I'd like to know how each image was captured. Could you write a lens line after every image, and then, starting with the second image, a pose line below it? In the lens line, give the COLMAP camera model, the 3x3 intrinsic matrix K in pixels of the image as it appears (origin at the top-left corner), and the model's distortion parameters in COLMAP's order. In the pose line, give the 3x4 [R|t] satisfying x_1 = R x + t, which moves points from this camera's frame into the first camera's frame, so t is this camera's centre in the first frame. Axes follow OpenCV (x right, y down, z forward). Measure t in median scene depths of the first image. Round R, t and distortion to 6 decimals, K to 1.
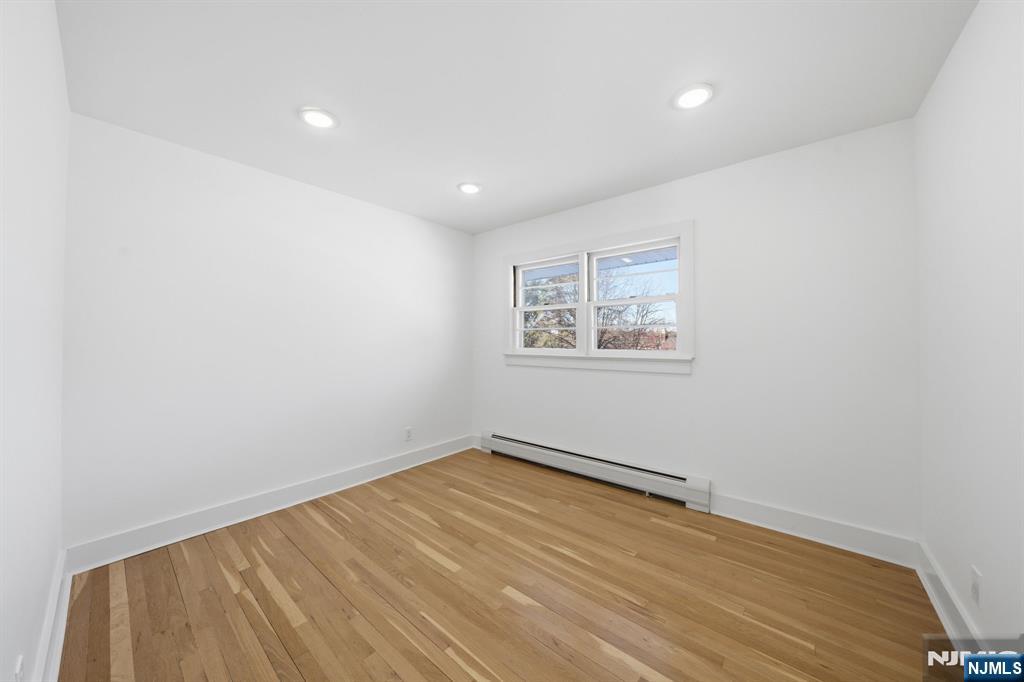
lens RADIAL K [[354.8, 0, 515.3], [0, 354.8, 340.9], [0, 0, 1]] dist [-0.010814, 0.000066]
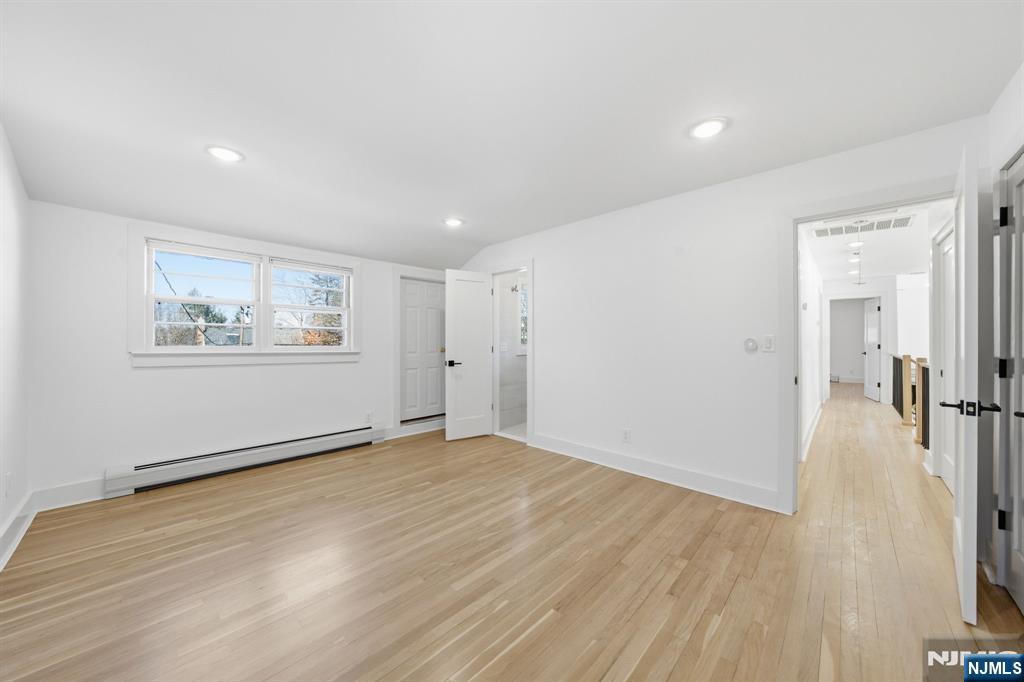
lens RADIAL K [[354.8, 0, 515.3], [0, 354.8, 340.9], [0, 0, 1]] dist [-0.010814, 0.000066]
pose [[0.042204, 0.001463, 0.999108, -0.755403], [-0.018562, 0.999827, -0.000680, -0.004324], [-0.998937, -0.018516, 0.042224, 0.206531]]
